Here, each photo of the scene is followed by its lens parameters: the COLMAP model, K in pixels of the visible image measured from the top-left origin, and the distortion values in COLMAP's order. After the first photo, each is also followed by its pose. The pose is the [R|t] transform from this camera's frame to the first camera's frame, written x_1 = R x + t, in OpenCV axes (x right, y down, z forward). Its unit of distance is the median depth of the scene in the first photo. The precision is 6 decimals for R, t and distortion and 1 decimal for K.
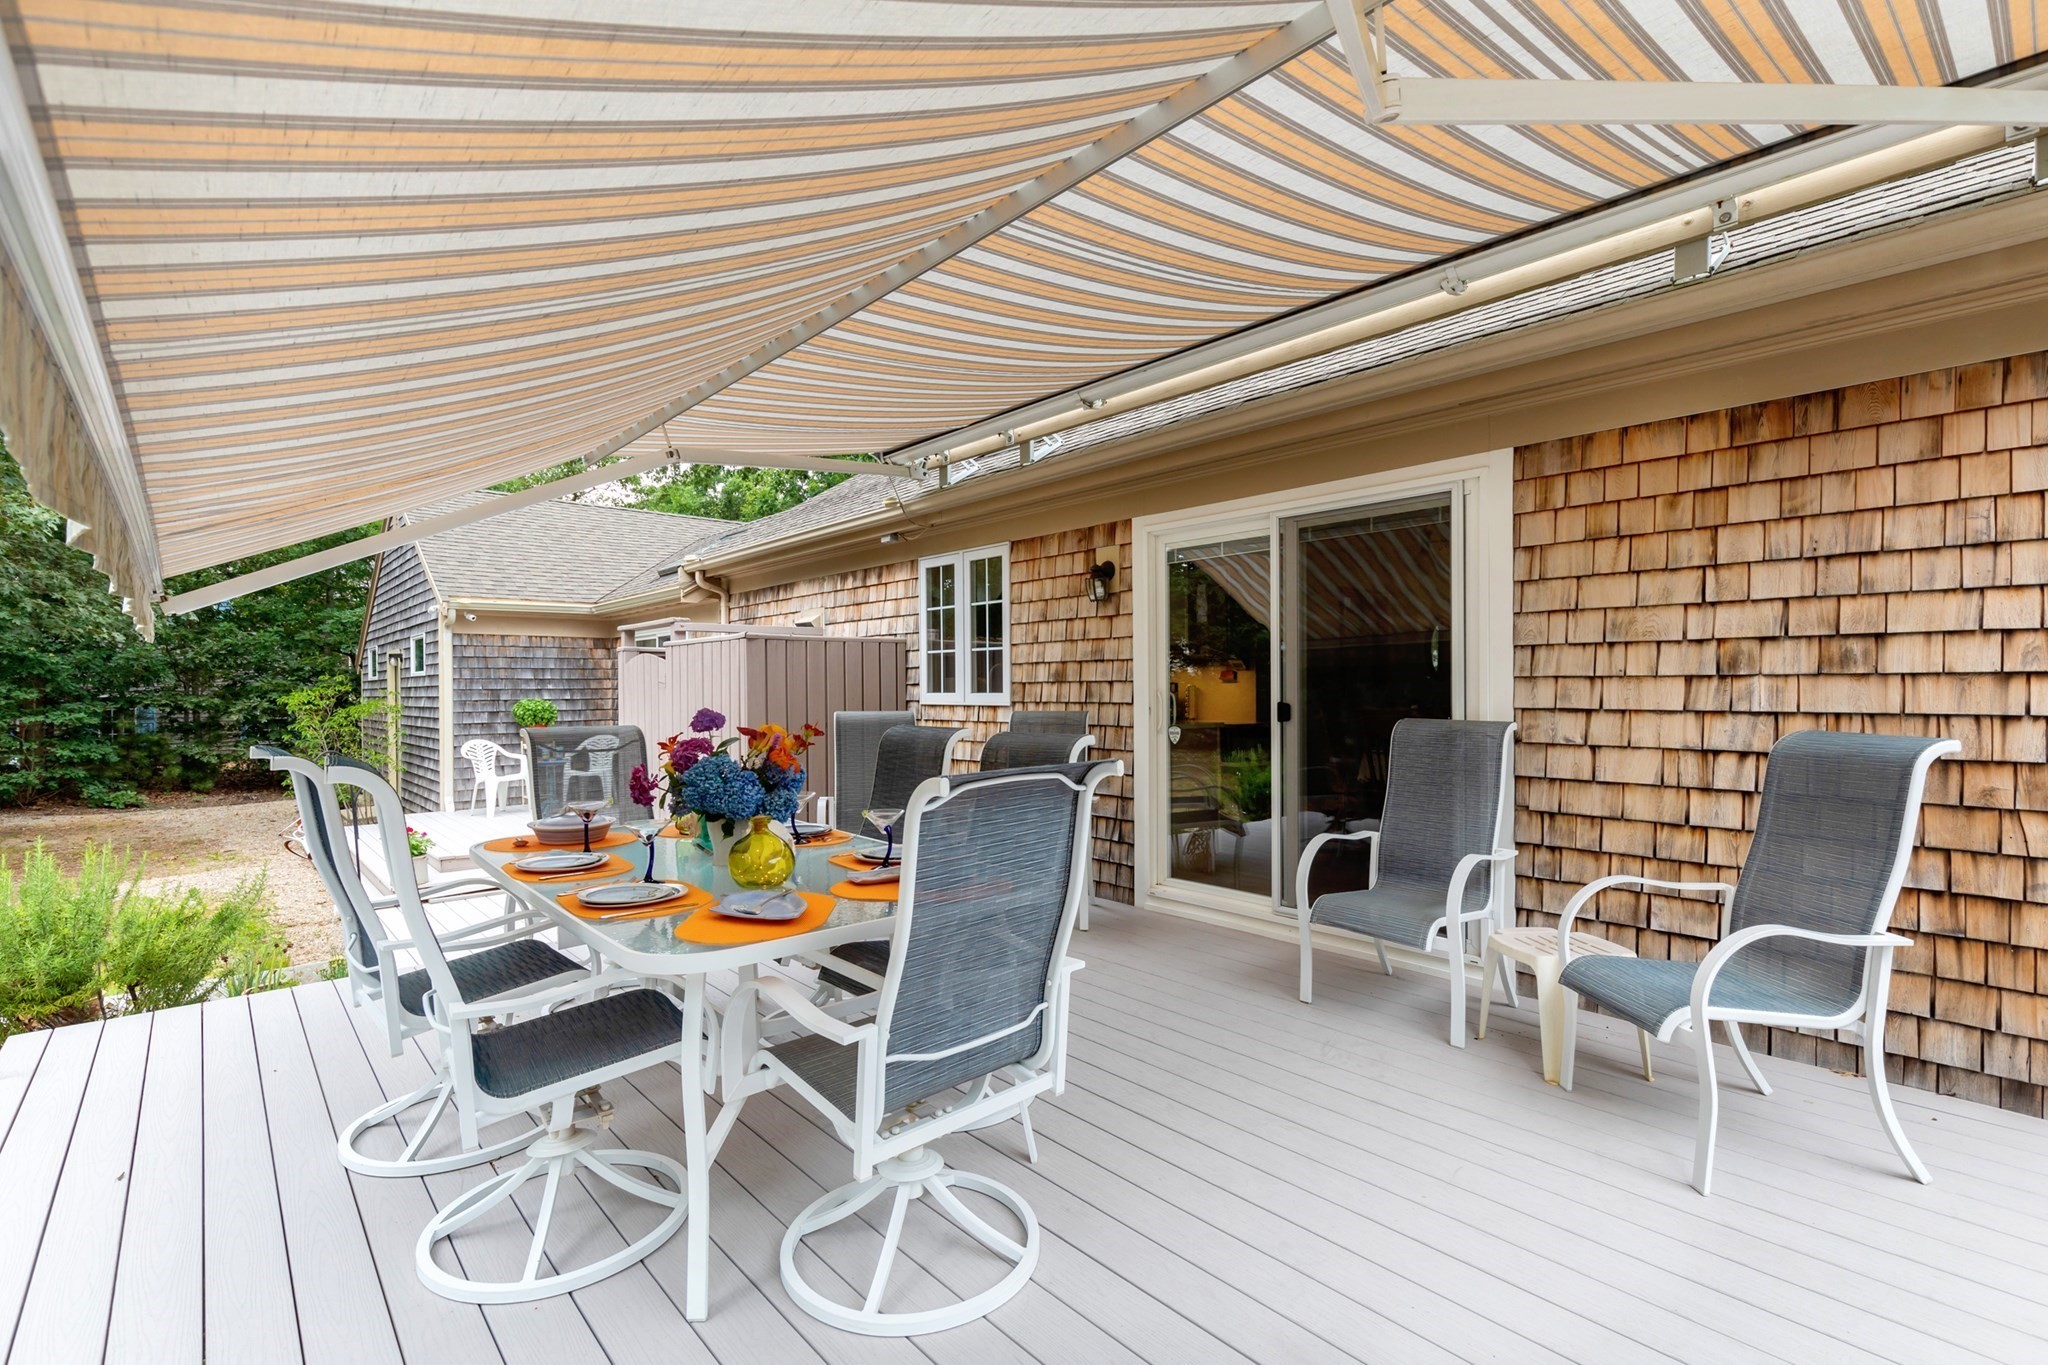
lens RADIAL K [[922.5, 0, 1026.5], [0, 922.5, 691.0], [0, 0, 1]] dist [0.004073, 0.001509]
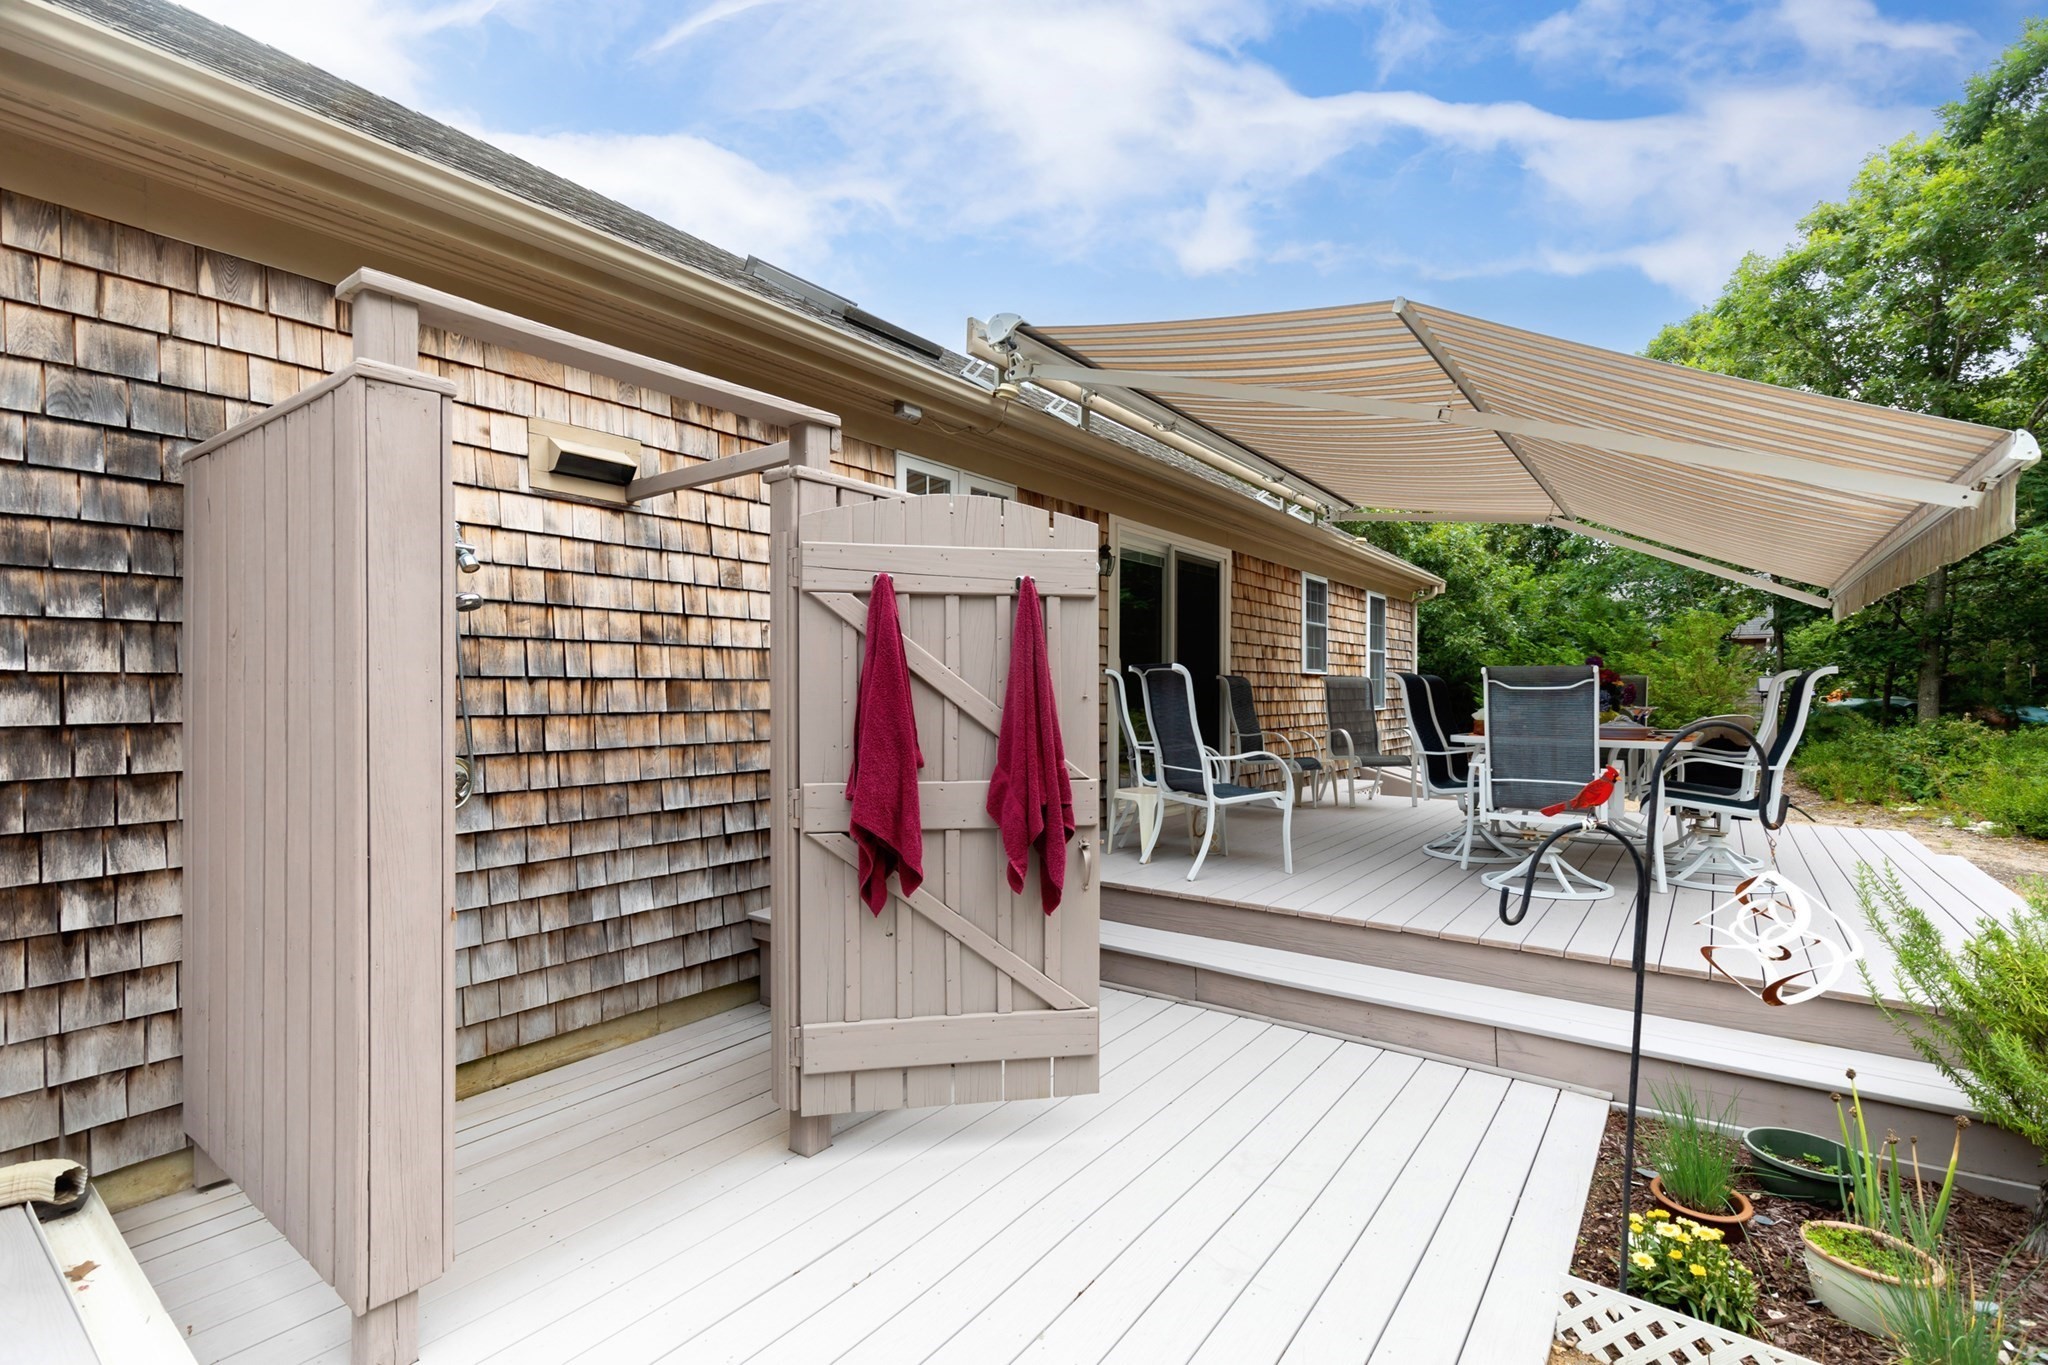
lens RADIAL K [[922.5, 0, 1020.3], [0, 922.5, 684.6], [0, 0, 1]] dist [0.004073, 0.001509]
pose [[-0.197427, 0.008275, 0.980283, -0.822311], [-0.001480, 0.999961, -0.008739, 0.039930], [-0.980316, -0.003176, -0.197407, 1.051141]]
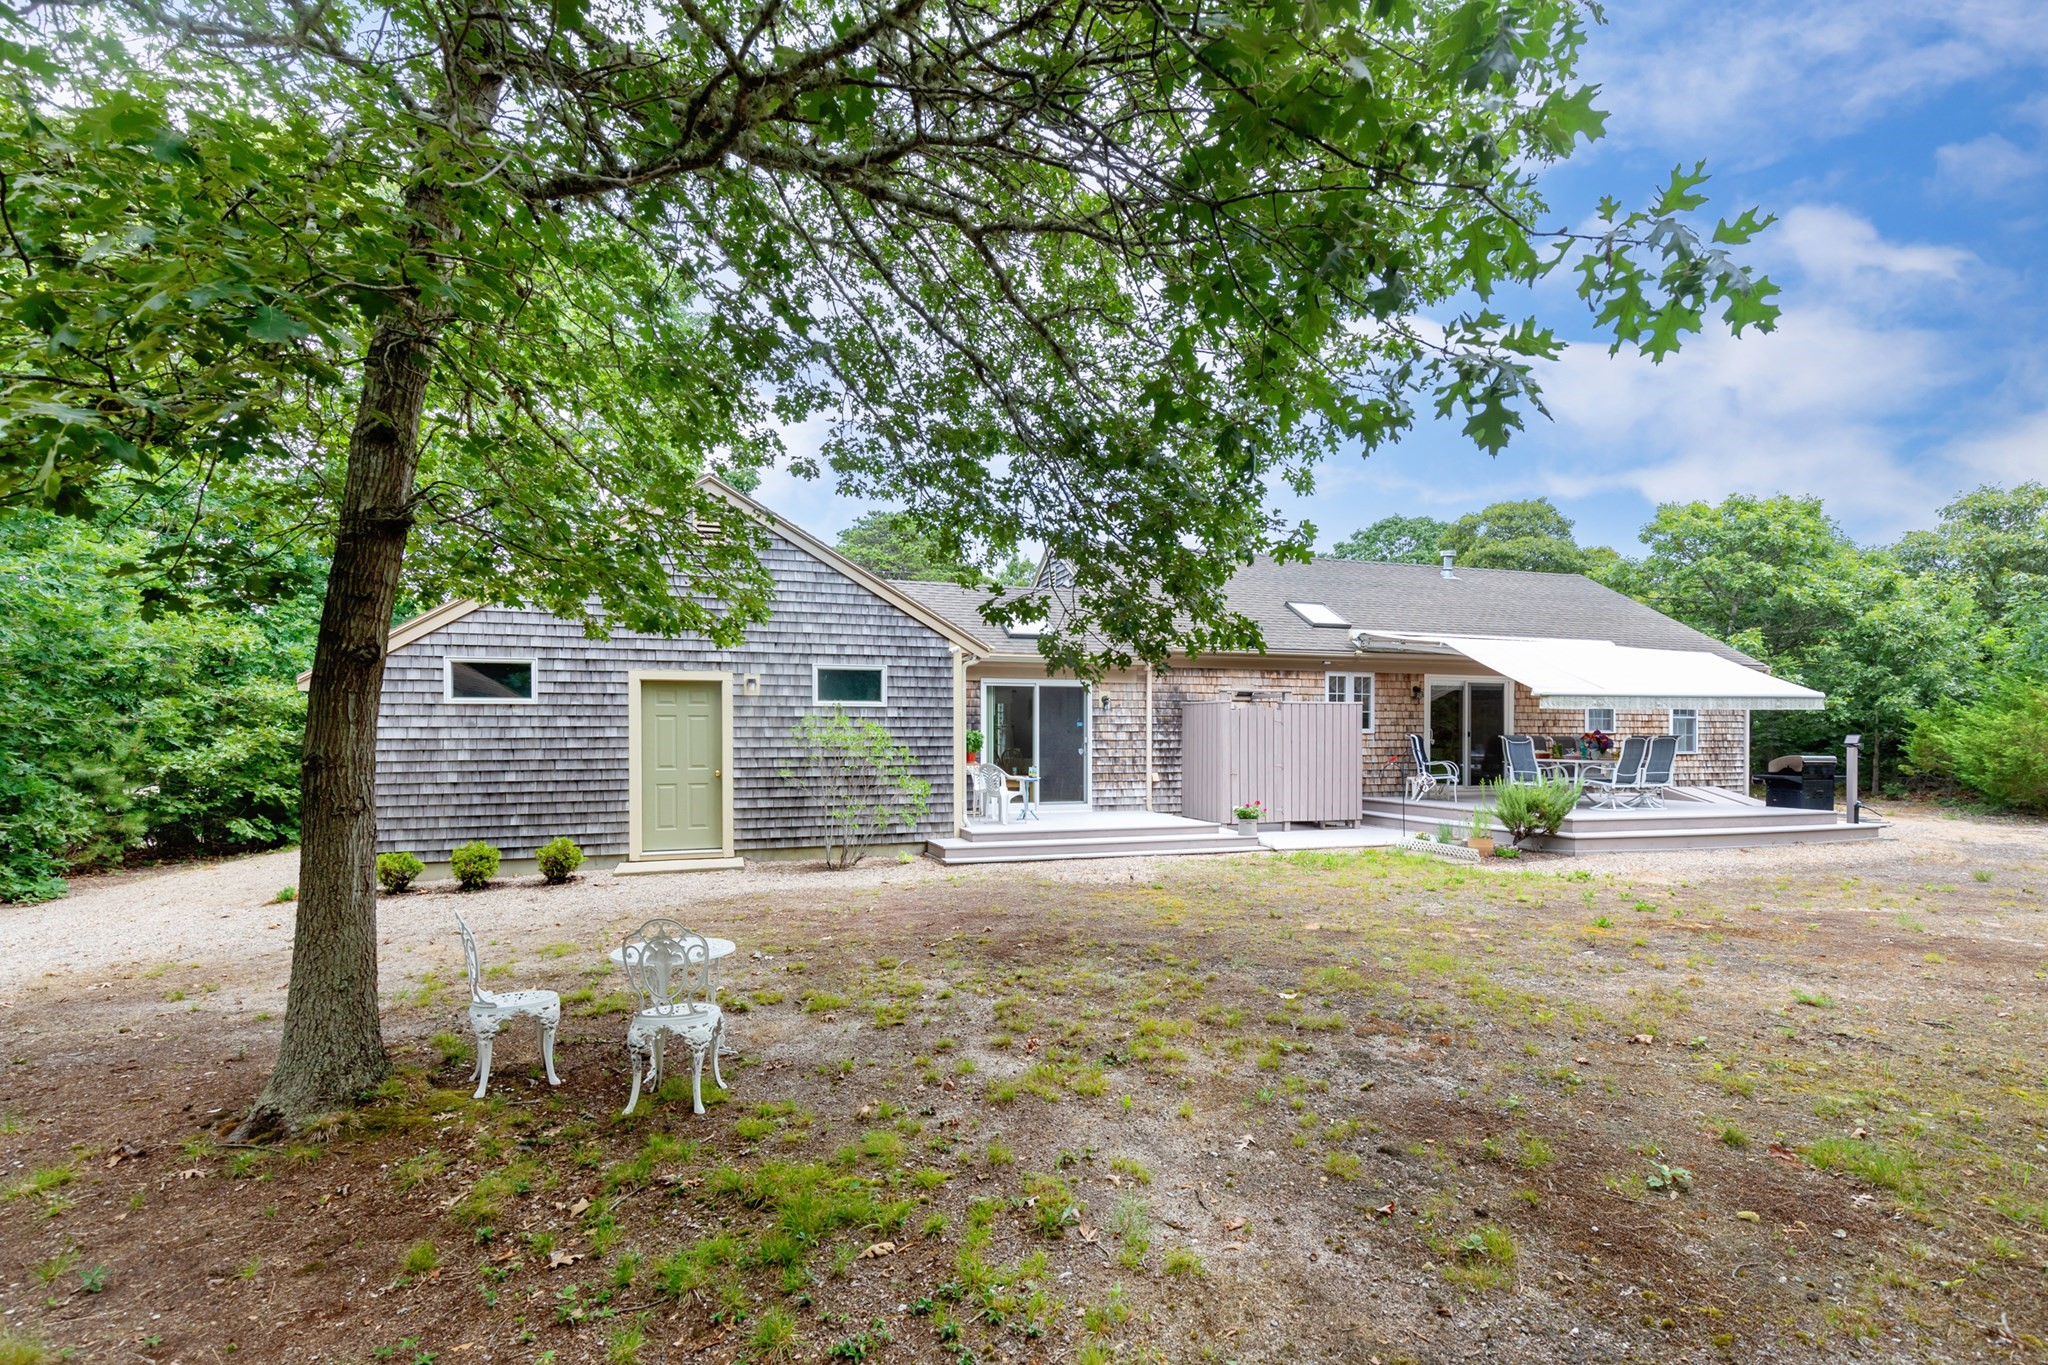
lens RADIAL K [[922.5, 0, 1005.6], [0, 922.5, 744.9], [0, 0, 1]] dist [0.004073, 0.001509]
pose [[0.416080, -0.006103, 0.909308, -2.616885], [-0.002928, 0.999963, 0.008052, 0.027971], [-0.909323, -0.006012, 0.416047, 0.764645]]
